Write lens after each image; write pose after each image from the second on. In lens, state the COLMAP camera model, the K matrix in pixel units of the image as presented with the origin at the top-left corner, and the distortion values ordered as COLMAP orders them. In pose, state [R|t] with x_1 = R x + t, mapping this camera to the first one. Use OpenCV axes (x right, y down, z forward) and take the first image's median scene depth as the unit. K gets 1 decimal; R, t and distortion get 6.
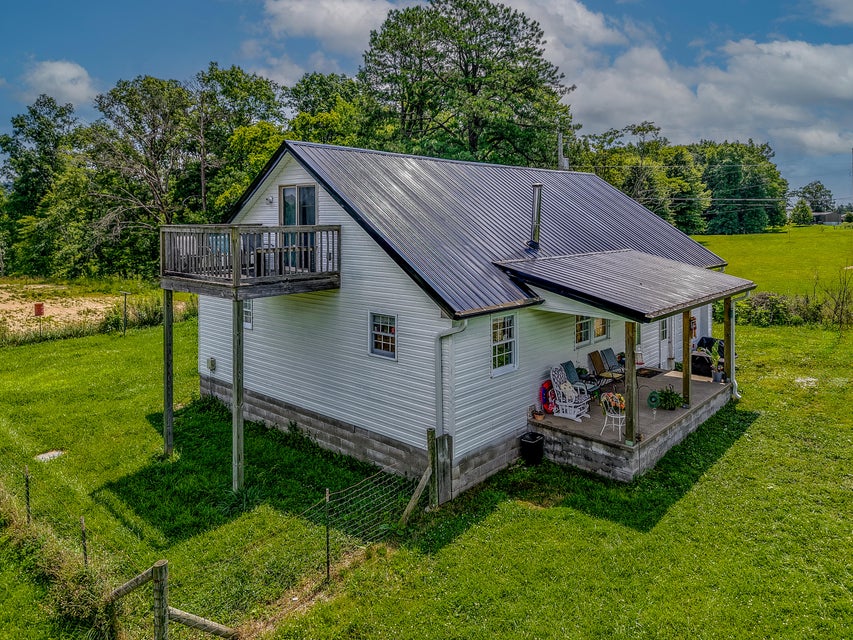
lens RADIAL K [[609.2, 0, 427.7], [0, 609.2, 210.4], [0, 0, 1]] dist [0.004012, -0.002889]
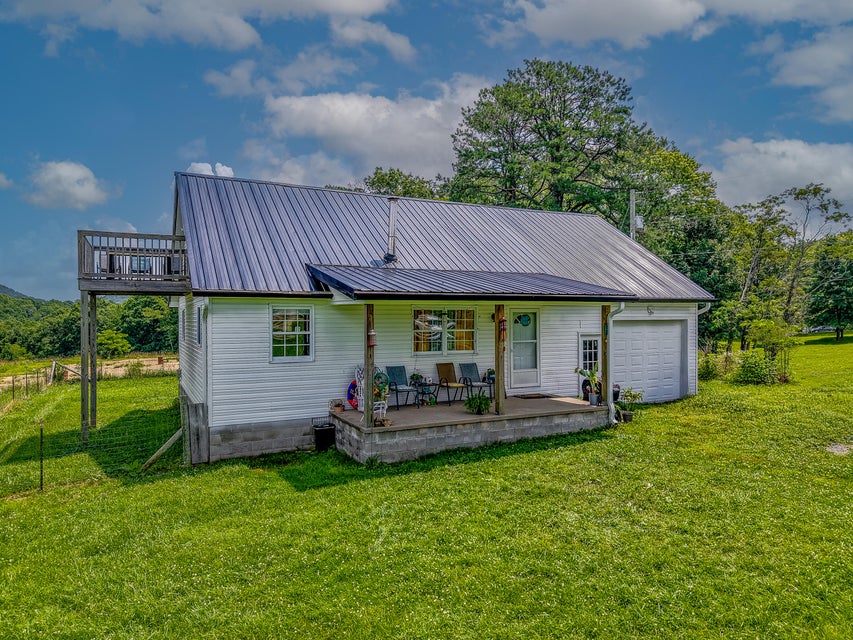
lens RADIAL K [[570.9, 0, 426.5], [0, 570.9, 320.0], [0, 0, 1]] dist [0.008217, -0.002858]
pose [[0.933071, -0.002488, -0.359683, 0.192399], [0.007366, 0.999899, 0.012192, 0.050442], [0.359616, -0.014025, 0.932995, 0.042947]]
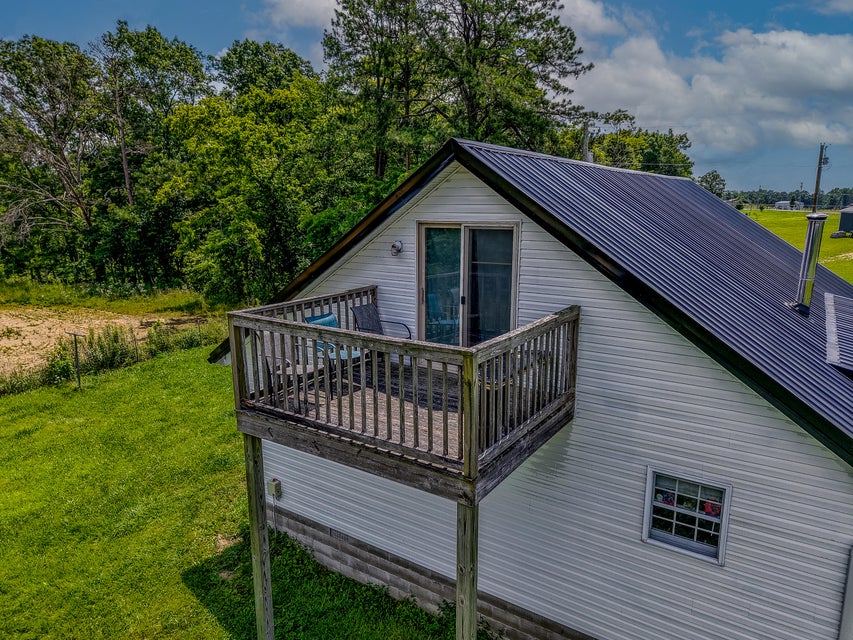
lens RADIAL K [[582.0, 0, 426.5], [0, 582.0, 320.0], [0, 0, 1]] dist [0.001468, -0.000430]
pose [[0.989983, -0.025785, 0.138812, -0.102153], [-0.003810, 0.977945, 0.208830, -0.021033], [-0.141135, -0.207267, 0.968050, 0.151803]]
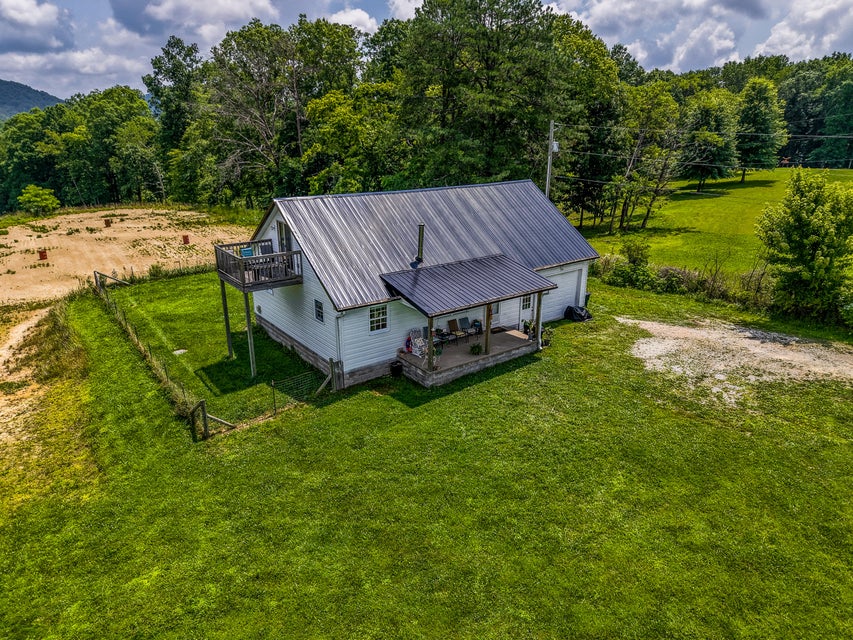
lens RADIAL K [[570.9, 0, 426.5], [0, 570.9, 320.0], [0, 0, 1]] dist [0.008217, -0.002858]
pose [[0.980863, 0.067915, -0.182469, 0.166733], [-0.003294, 0.942844, 0.333217, -0.106093], [0.194671, -0.326239, 0.925025, -0.181478]]
